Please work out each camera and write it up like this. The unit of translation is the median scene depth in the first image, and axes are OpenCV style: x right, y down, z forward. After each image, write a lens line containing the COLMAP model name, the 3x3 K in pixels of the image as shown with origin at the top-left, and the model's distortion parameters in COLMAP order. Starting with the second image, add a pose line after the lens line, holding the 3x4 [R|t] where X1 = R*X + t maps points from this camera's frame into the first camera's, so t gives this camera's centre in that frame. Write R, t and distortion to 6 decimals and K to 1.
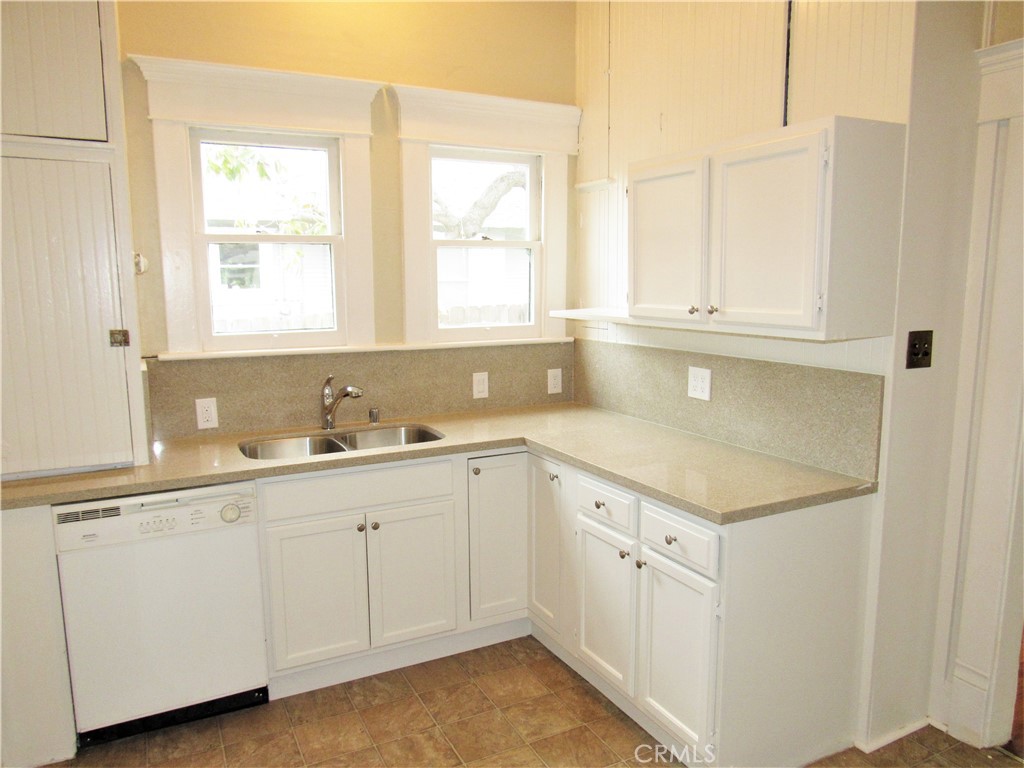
lens RADIAL K [[736.6, 0, 512.0], [0, 736.6, 386.6], [0, 0, 1]] dist [-0.029506, 0.005901]
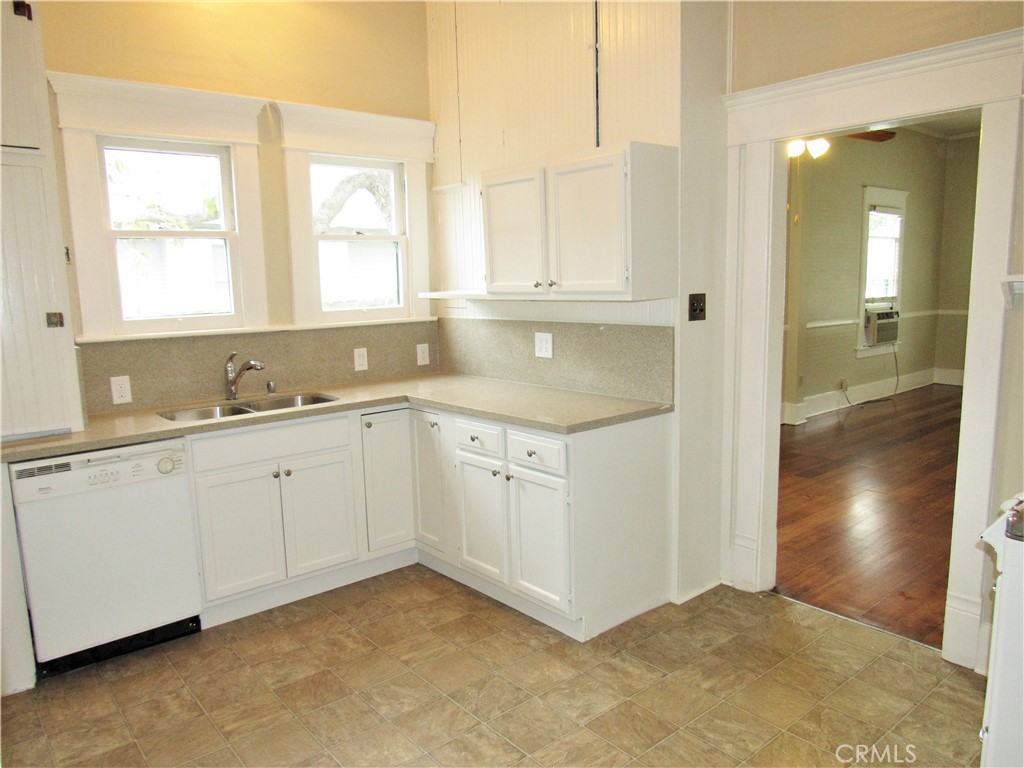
lens RADIAL K [[736.6, 0, 511.6], [0, 736.6, 385.0], [0, 0, 1]] dist [-0.029506, 0.005901]
pose [[0.975504, -0.049877, 0.214252, -0.081859], [0.050552, 0.998719, 0.002331, 0.064198], [-0.214094, 0.008557, 0.976776, -0.249108]]
